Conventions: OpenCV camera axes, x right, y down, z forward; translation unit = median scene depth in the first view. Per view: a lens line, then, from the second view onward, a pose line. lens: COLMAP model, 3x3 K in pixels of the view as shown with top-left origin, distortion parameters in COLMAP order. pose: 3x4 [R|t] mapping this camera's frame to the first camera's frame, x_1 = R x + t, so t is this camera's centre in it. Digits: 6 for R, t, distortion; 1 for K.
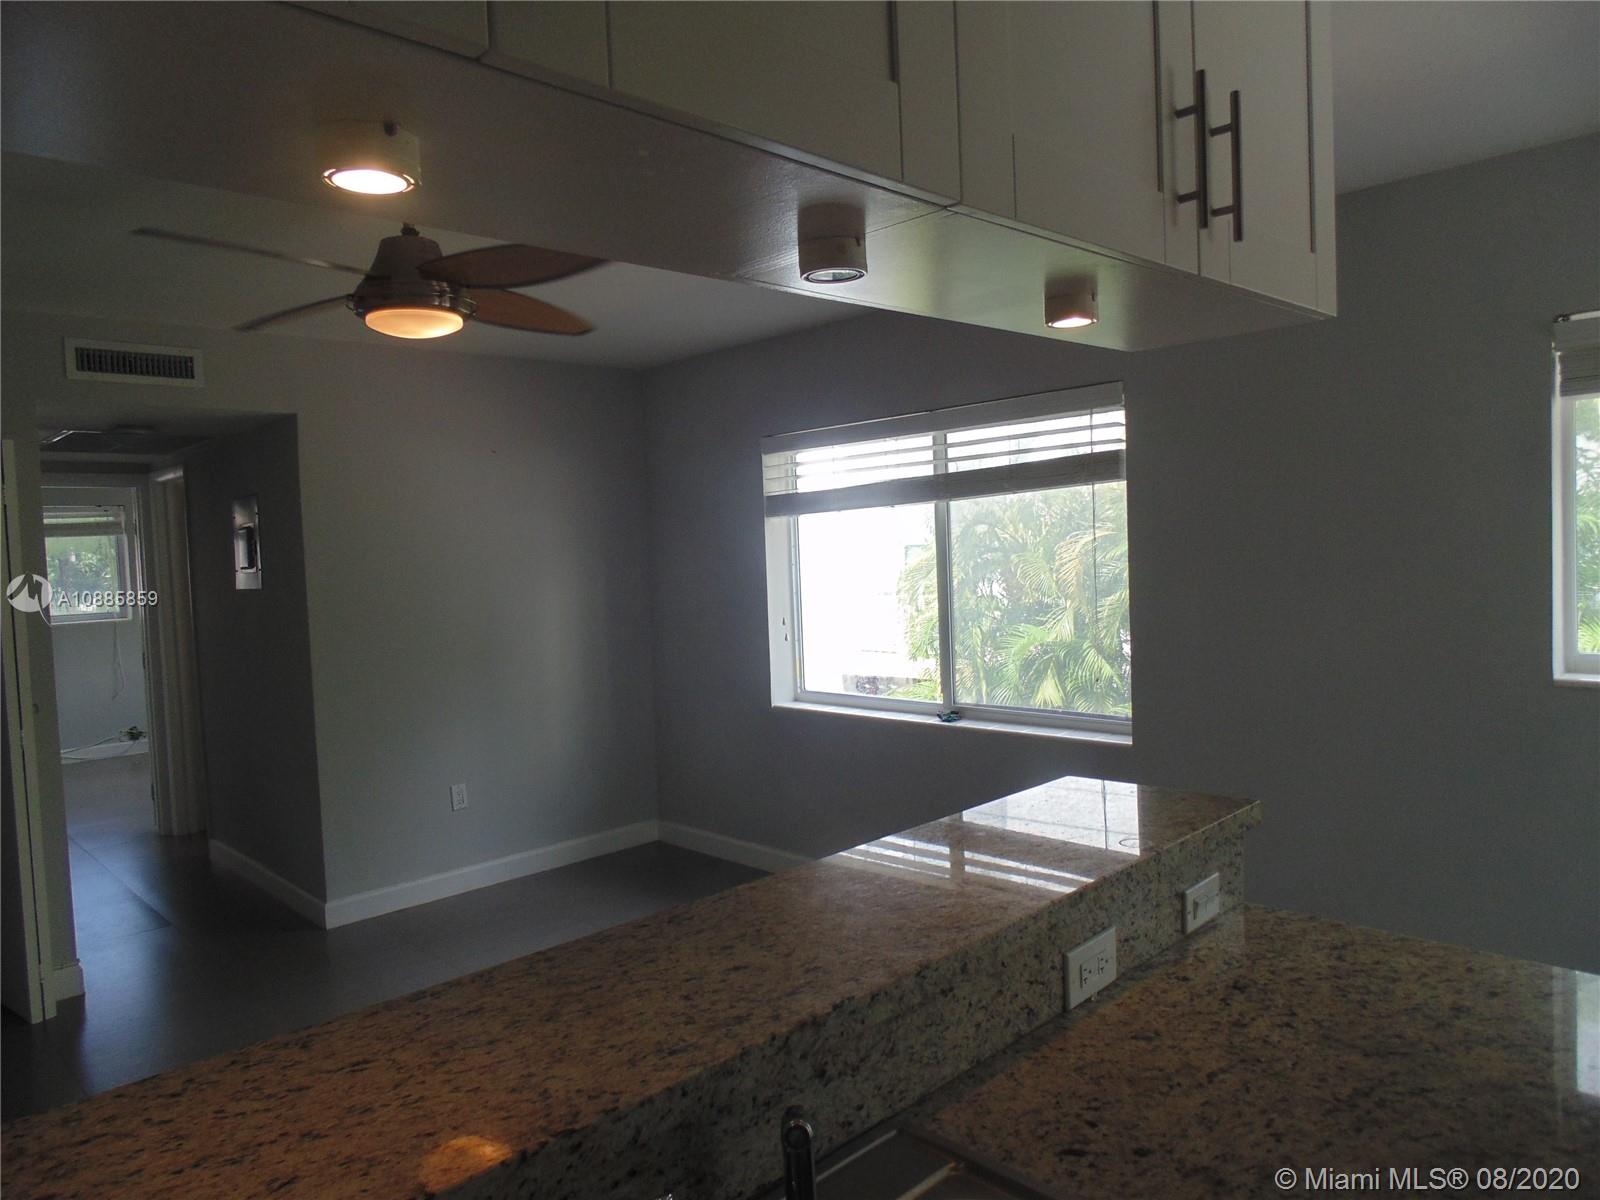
lens RADIAL K [[1062.1, 0, 815.6], [0, 1062.1, 594.0], [0, 0, 1]] dist [-0.021875, 0.010844]
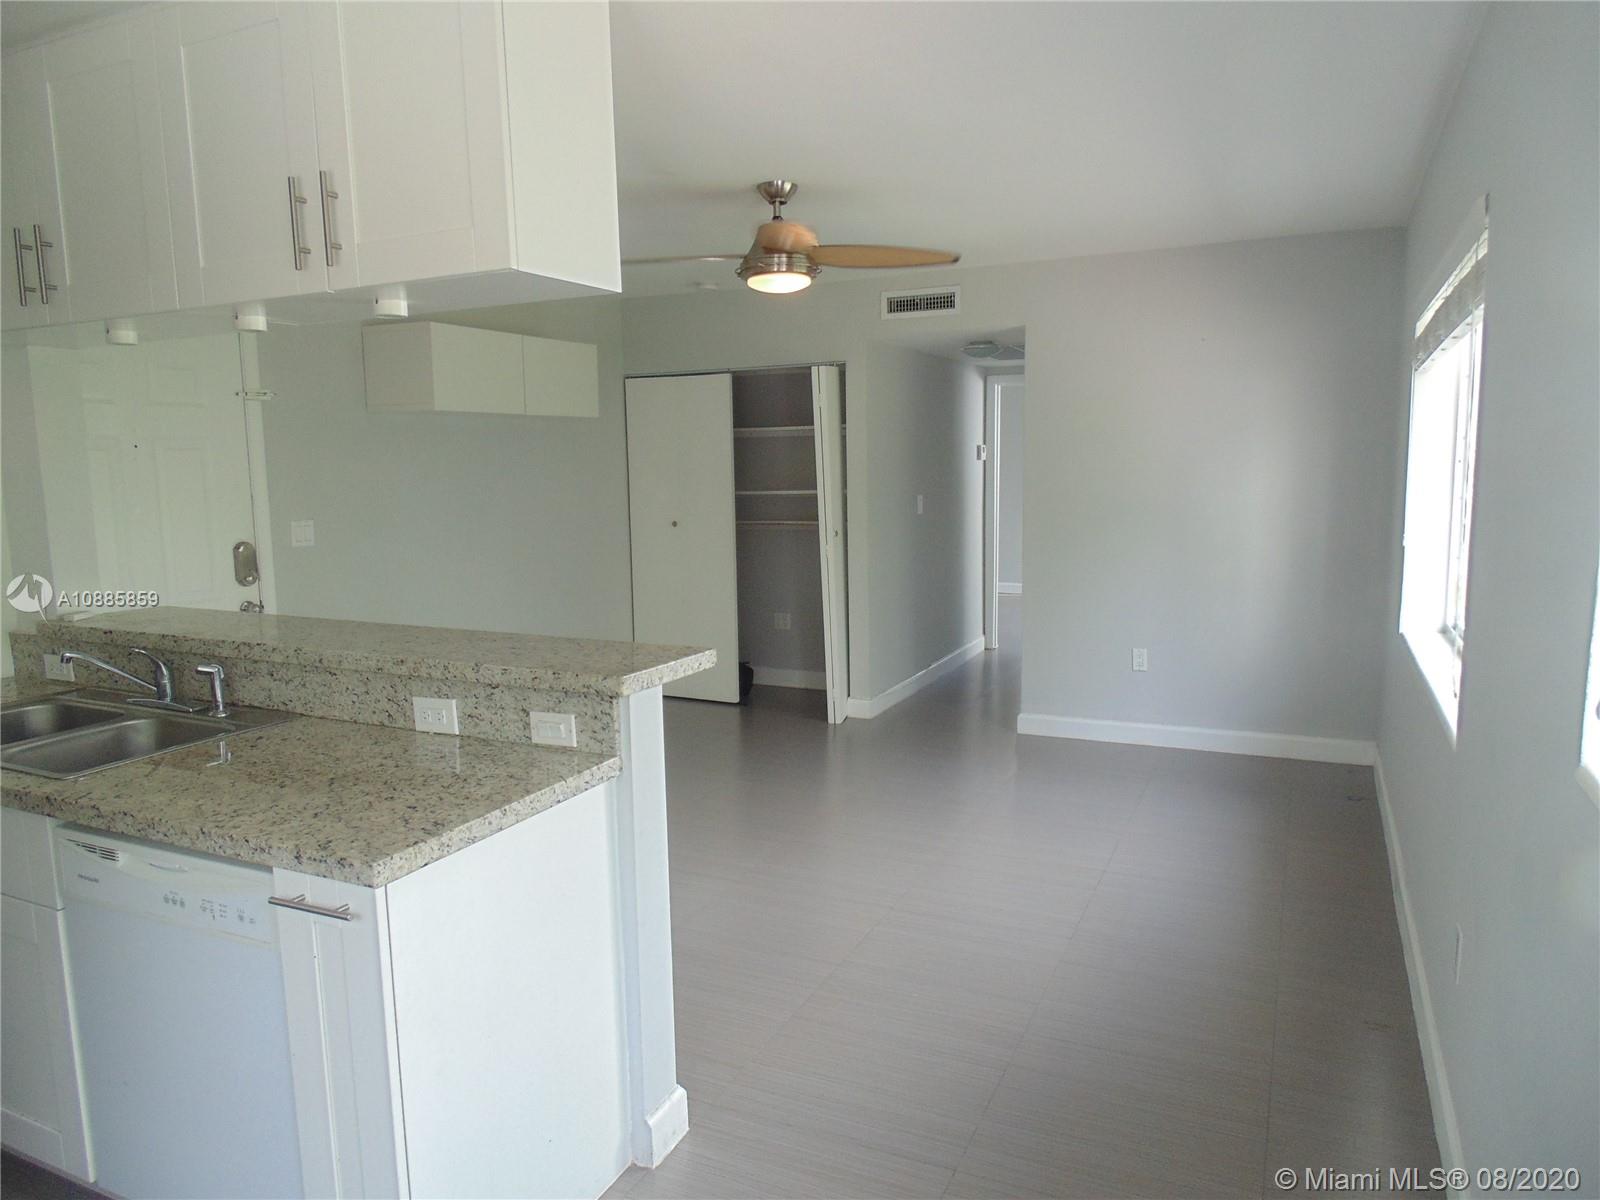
lens RADIAL K [[1062.1, 0, 807.2], [0, 1062.1, 600.1], [0, 0, 1]] dist [-0.021875, 0.010844]
pose [[0.336989, 0.155505, -0.928578, 2.047392], [-0.038959, 0.987724, 0.151271, -0.092954], [0.940702, -0.014801, 0.338910, 1.052551]]
